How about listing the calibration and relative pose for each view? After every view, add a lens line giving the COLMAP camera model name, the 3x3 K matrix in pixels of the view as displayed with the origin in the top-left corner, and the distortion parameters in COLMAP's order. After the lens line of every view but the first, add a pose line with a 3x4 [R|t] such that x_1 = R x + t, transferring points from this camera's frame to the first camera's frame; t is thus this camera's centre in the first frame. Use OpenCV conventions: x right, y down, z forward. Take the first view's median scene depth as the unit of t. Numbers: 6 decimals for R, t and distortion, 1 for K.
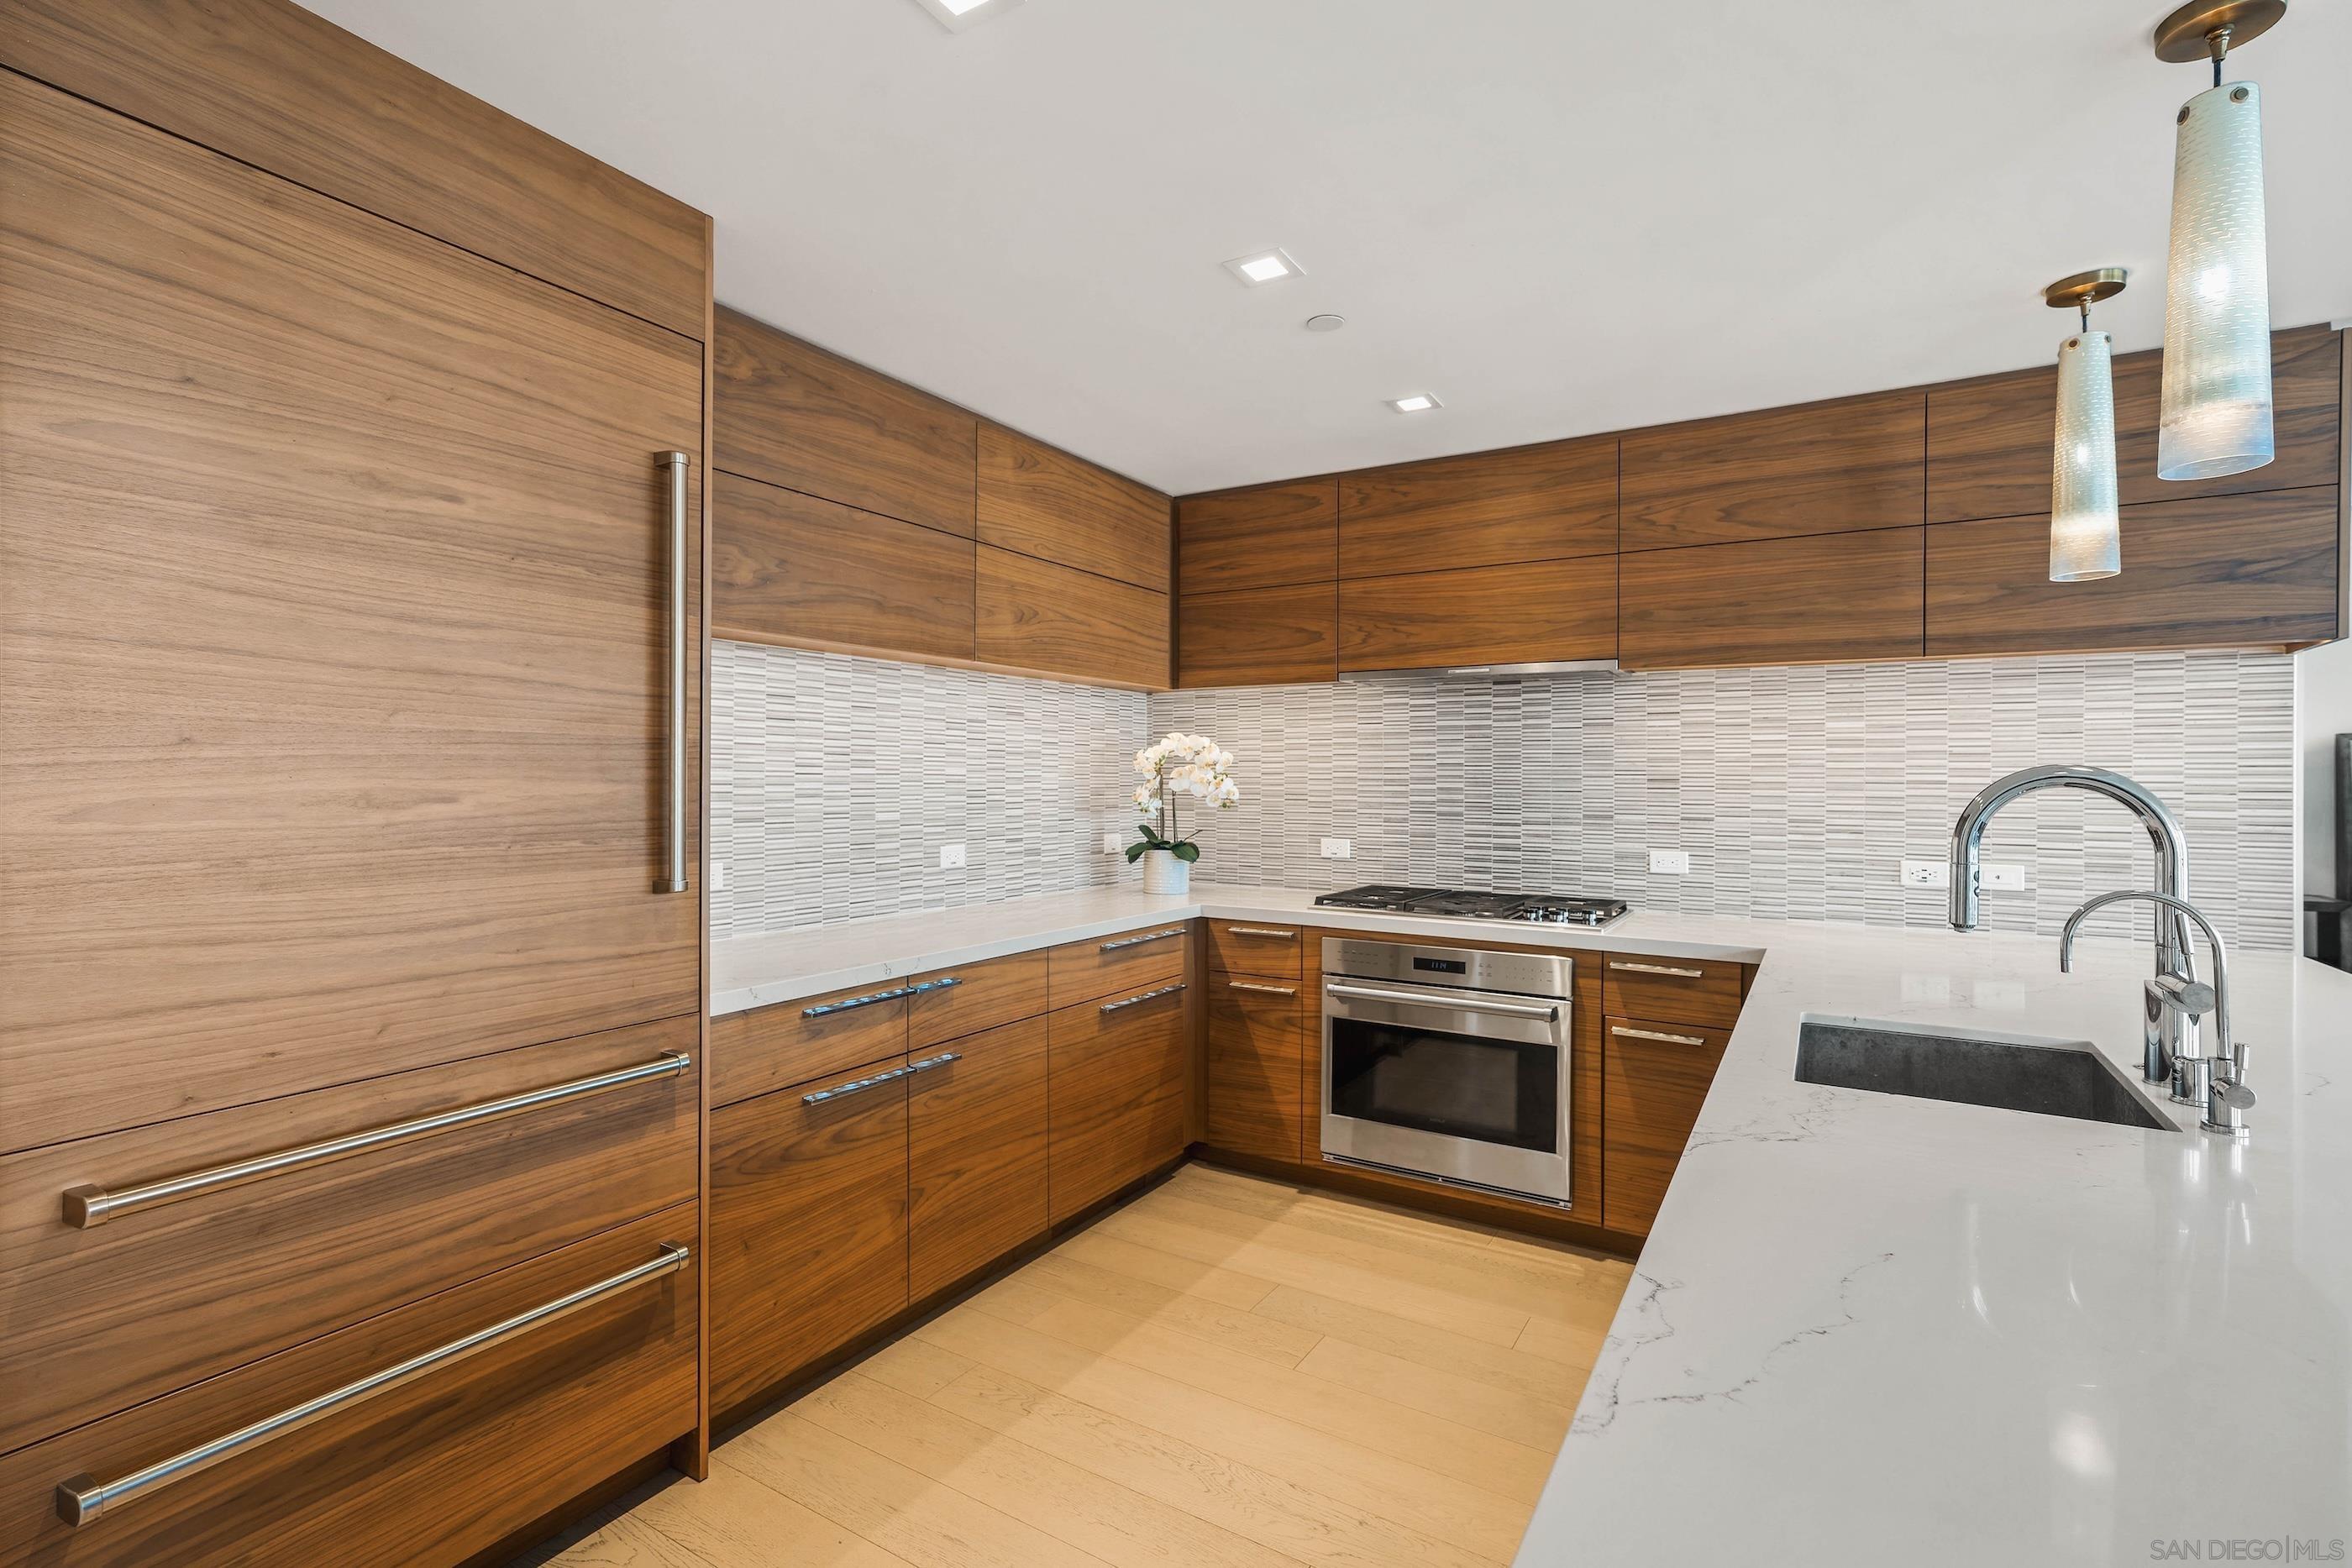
lens RADIAL K [[1115.7, 0, 1165.1], [0, 1115.7, 774.2], [0, 0, 1]] dist [-0.002322, 0.011207]
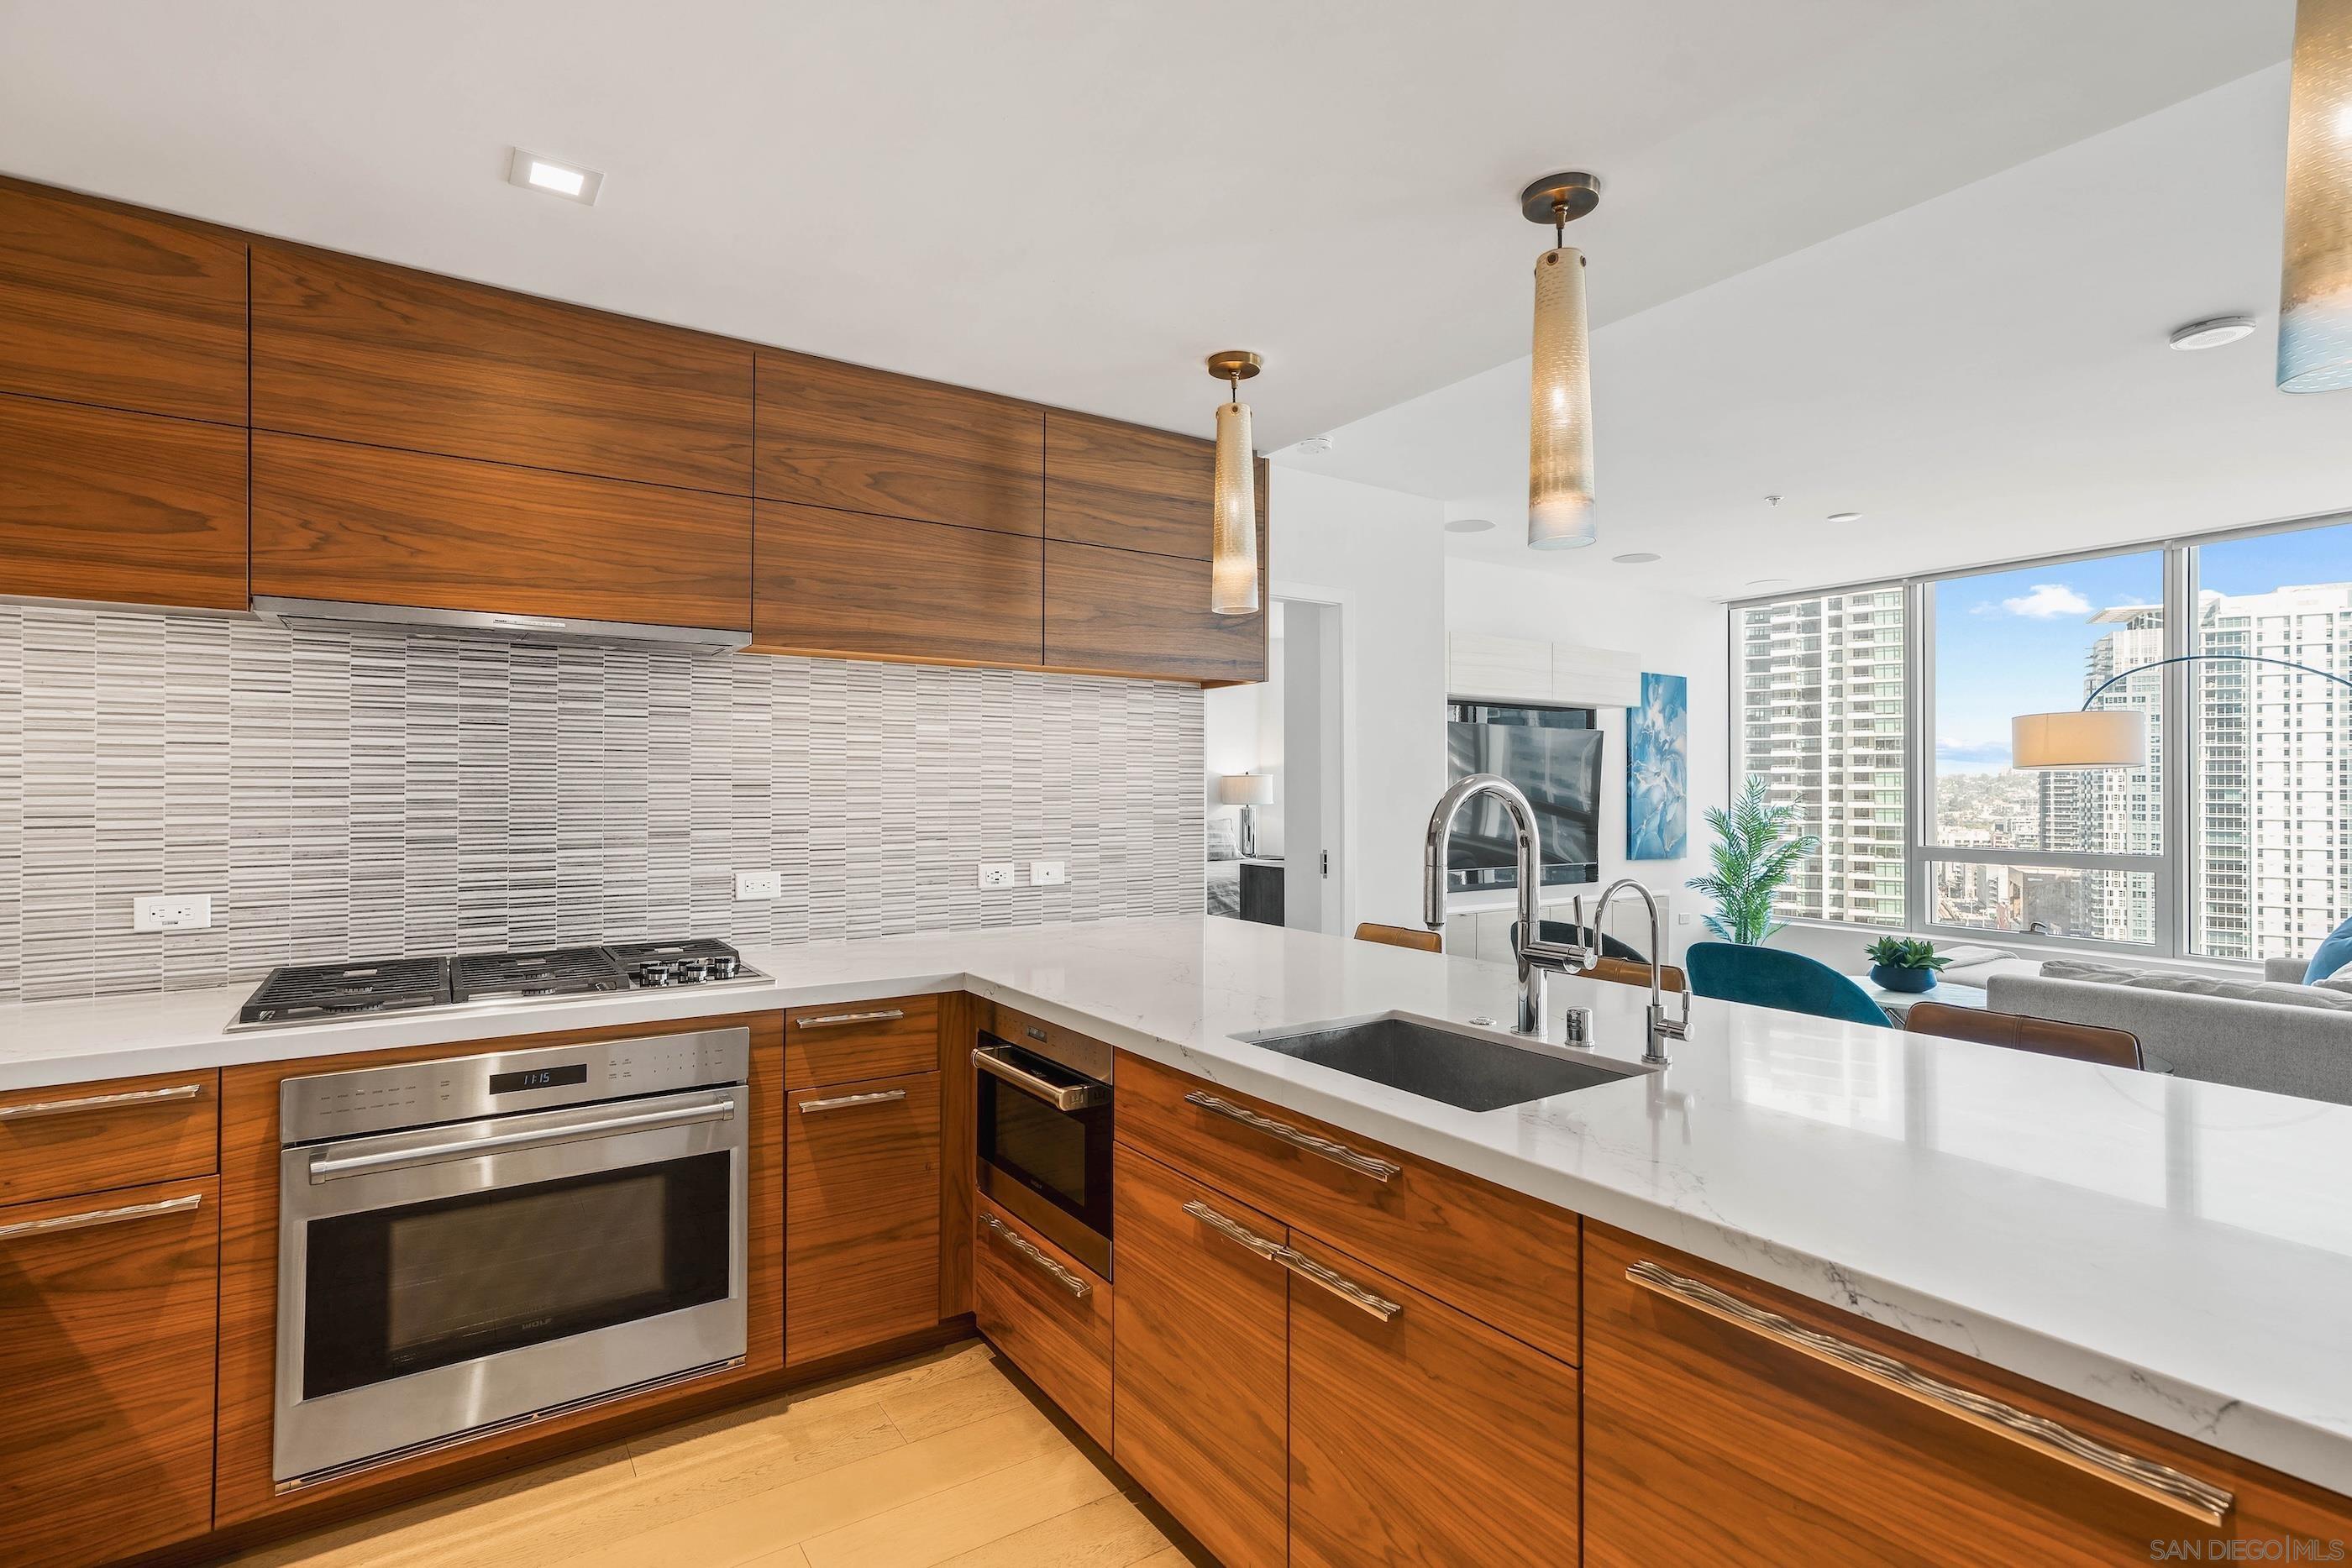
lens RADIAL K [[1115.7, 0, 1183.1], [0, 1115.7, 777.0], [0, 0, 1]] dist [-0.002322, 0.011207]
pose [[0.411427, 0.002301, 0.911440, -0.186007], [-0.002203, 0.999996, -0.001531, -0.000896], [-0.911440, -0.001378, 0.411431, 0.404193]]
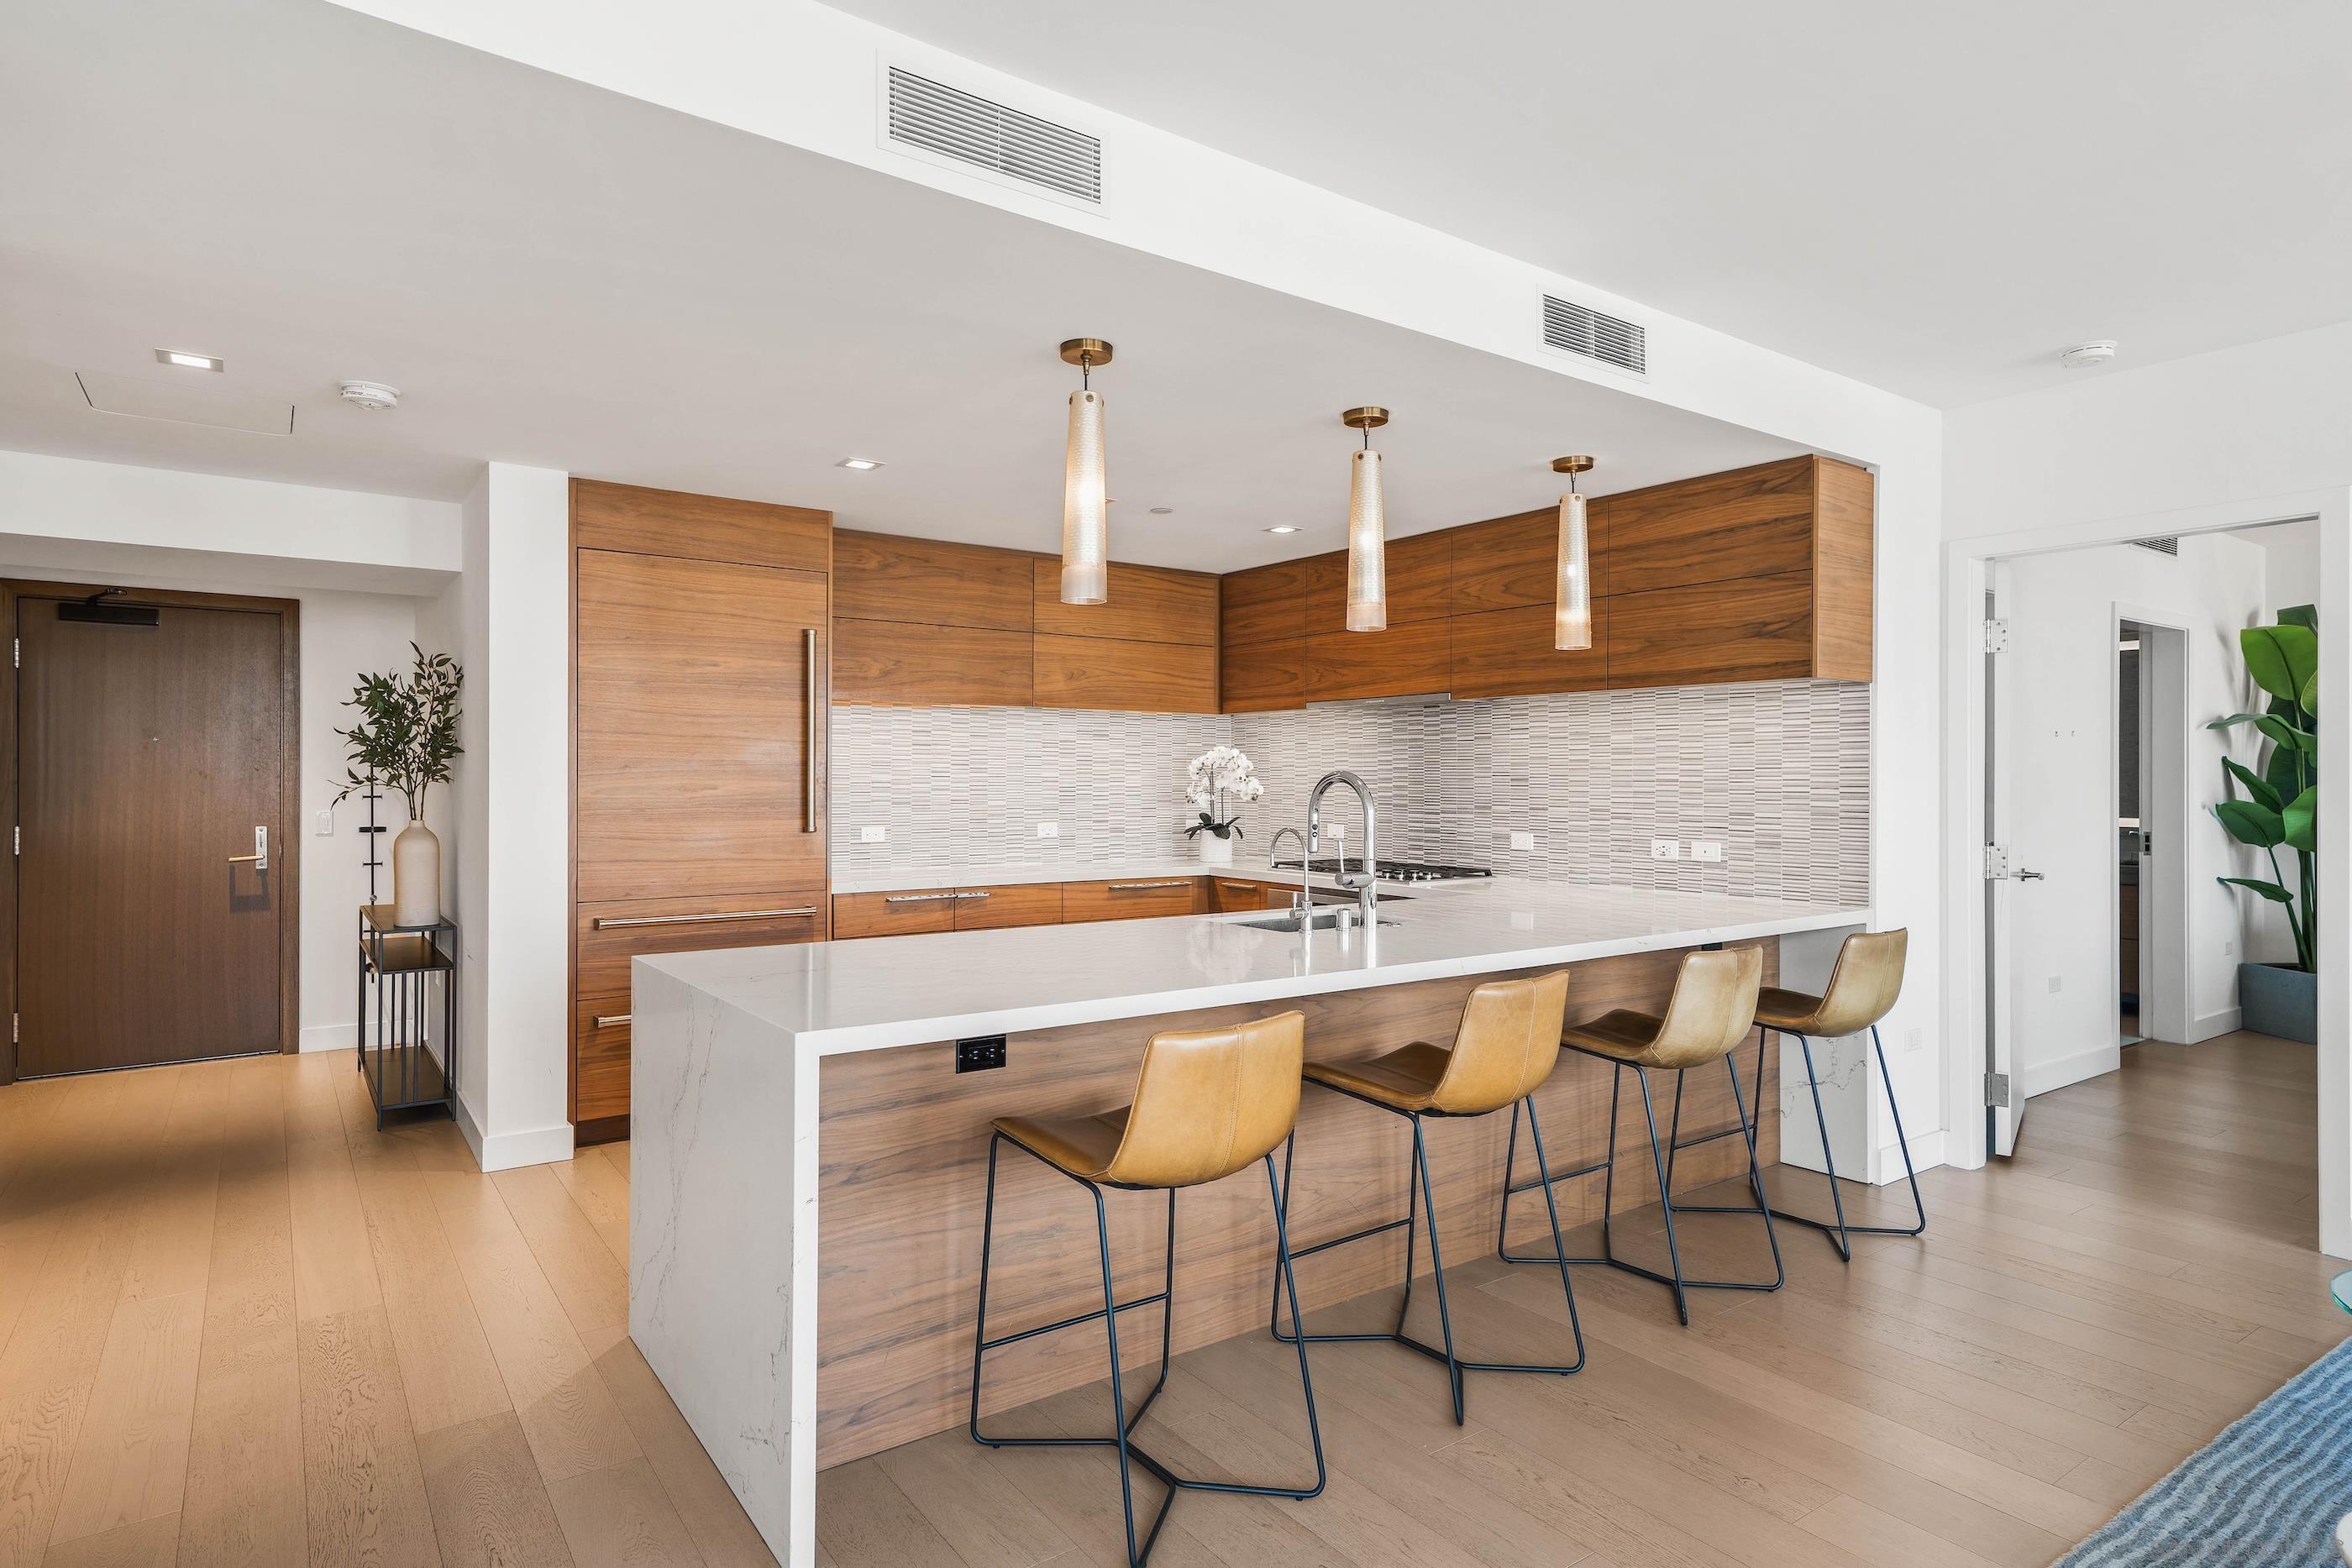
lens RADIAL K [[1278.0, 0, 1138.3], [0, 1278.0, 783.2], [0, 0, 1]] dist [0.028498, 0.004242]
pose [[0.916072, -0.000792, -0.401014, 0.696221], [0.003483, 0.999976, 0.005981, -0.001001], [0.401000, -0.006876, 0.916052, -0.626518]]
